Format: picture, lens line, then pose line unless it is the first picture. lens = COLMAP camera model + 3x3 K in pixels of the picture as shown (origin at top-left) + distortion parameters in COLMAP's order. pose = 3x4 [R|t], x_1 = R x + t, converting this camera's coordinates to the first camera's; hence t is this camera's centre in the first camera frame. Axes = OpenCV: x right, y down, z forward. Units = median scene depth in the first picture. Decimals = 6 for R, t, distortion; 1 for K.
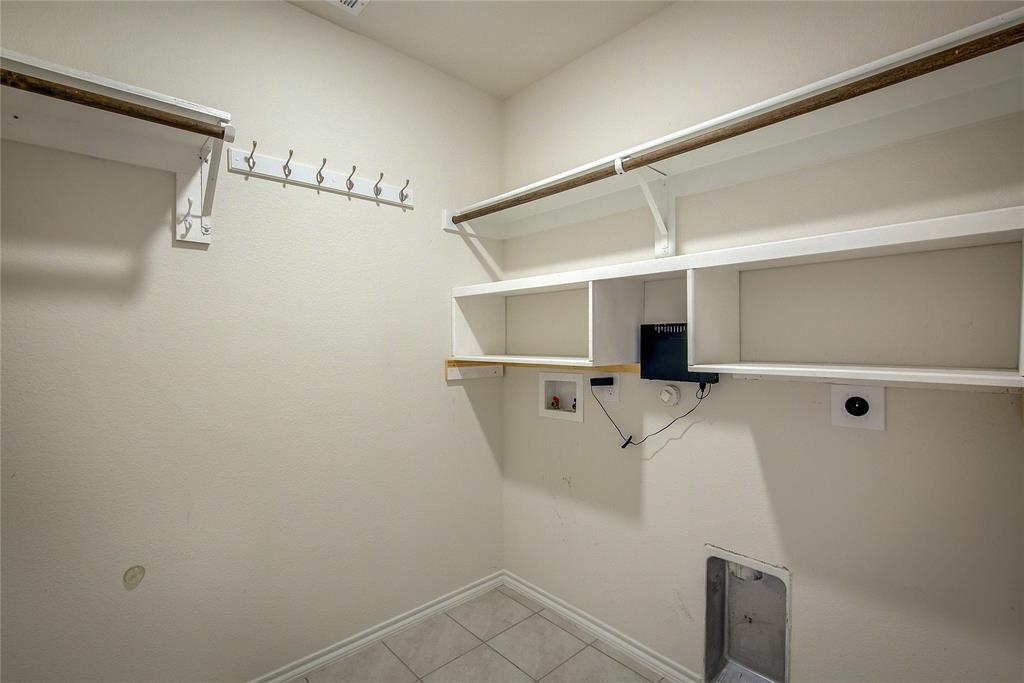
lens RADIAL K [[469.4, 0, 512.1], [0, 469.4, 342.5], [0, 0, 1]] dist [0.001594, 0.001587]
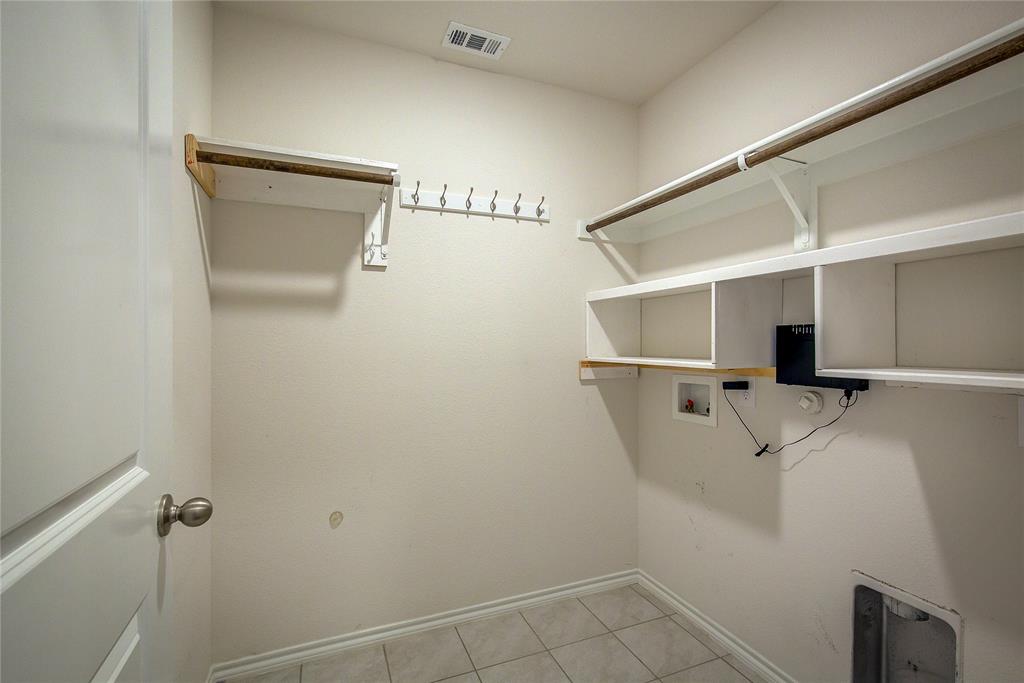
lens RADIAL K [[469.4, 0, 511.3], [0, 469.4, 341.3], [0, 0, 1]] dist [0.001594, 0.001587]
pose [[0.937035, 0.000313, -0.349236, 0.110588], [-0.002838, 0.999973, -0.006719, 0.001203], [0.349225, 0.007287, 0.937011, -0.067732]]
